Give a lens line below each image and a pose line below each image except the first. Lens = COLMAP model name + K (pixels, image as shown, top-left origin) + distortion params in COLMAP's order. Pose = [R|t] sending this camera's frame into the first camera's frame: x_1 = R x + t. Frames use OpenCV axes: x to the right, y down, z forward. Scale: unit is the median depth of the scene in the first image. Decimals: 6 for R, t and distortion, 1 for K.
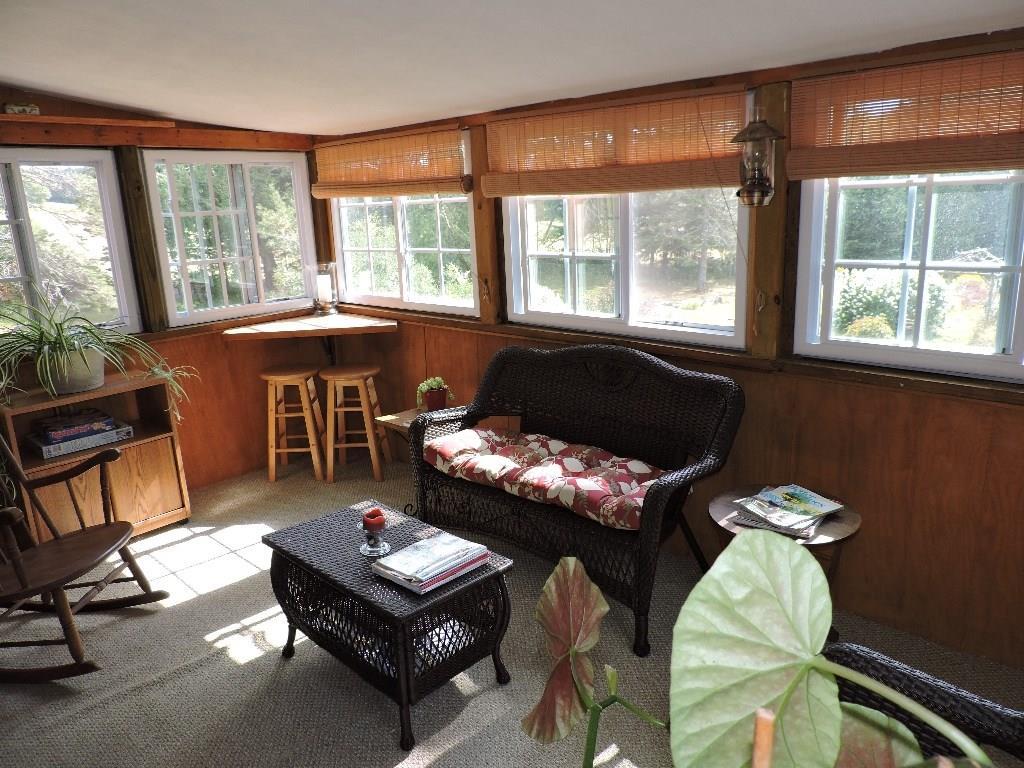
lens RADIAL K [[735.7, 0, 512.0], [0, 735.7, 384.0], [0, 0, 1]] dist [0.001429, 0.001248]
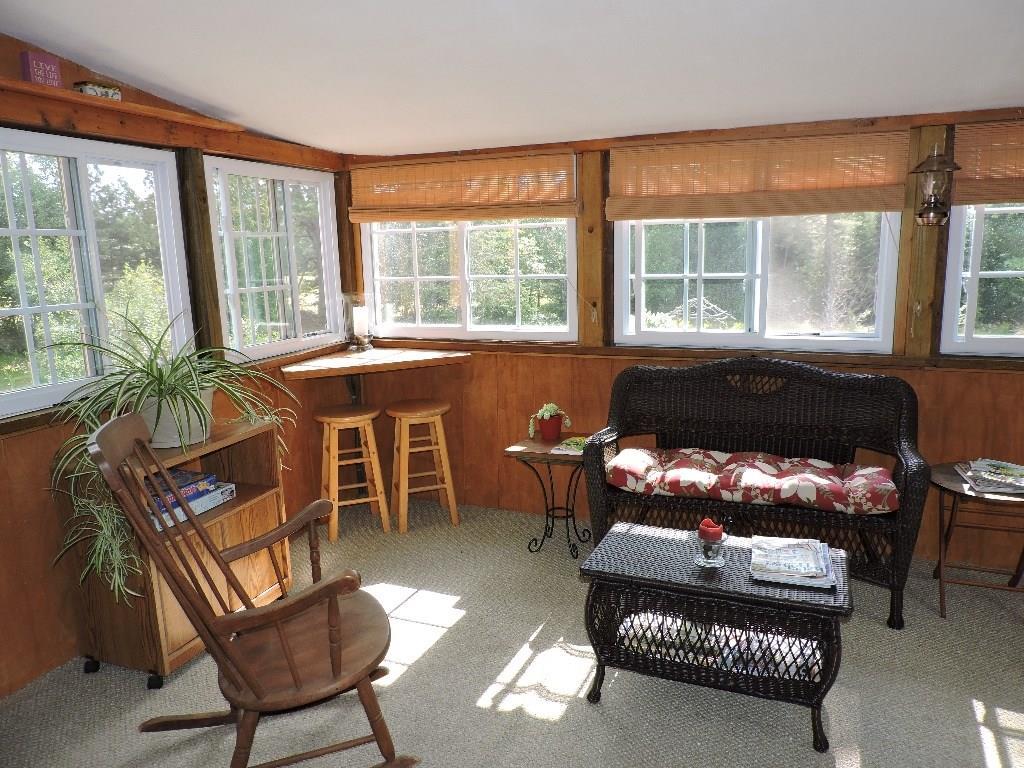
lens RADIAL K [[737.8, 0, 512.0], [0, 737.8, 384.0], [0, 0, 1]] dist [-0.003141, -0.002747]
pose [[0.926445, -0.050201, 0.373068, -0.541230], [0.078880, 0.994954, -0.061999, 0.022932], [-0.368074, 0.086866, 0.925730, 0.124767]]
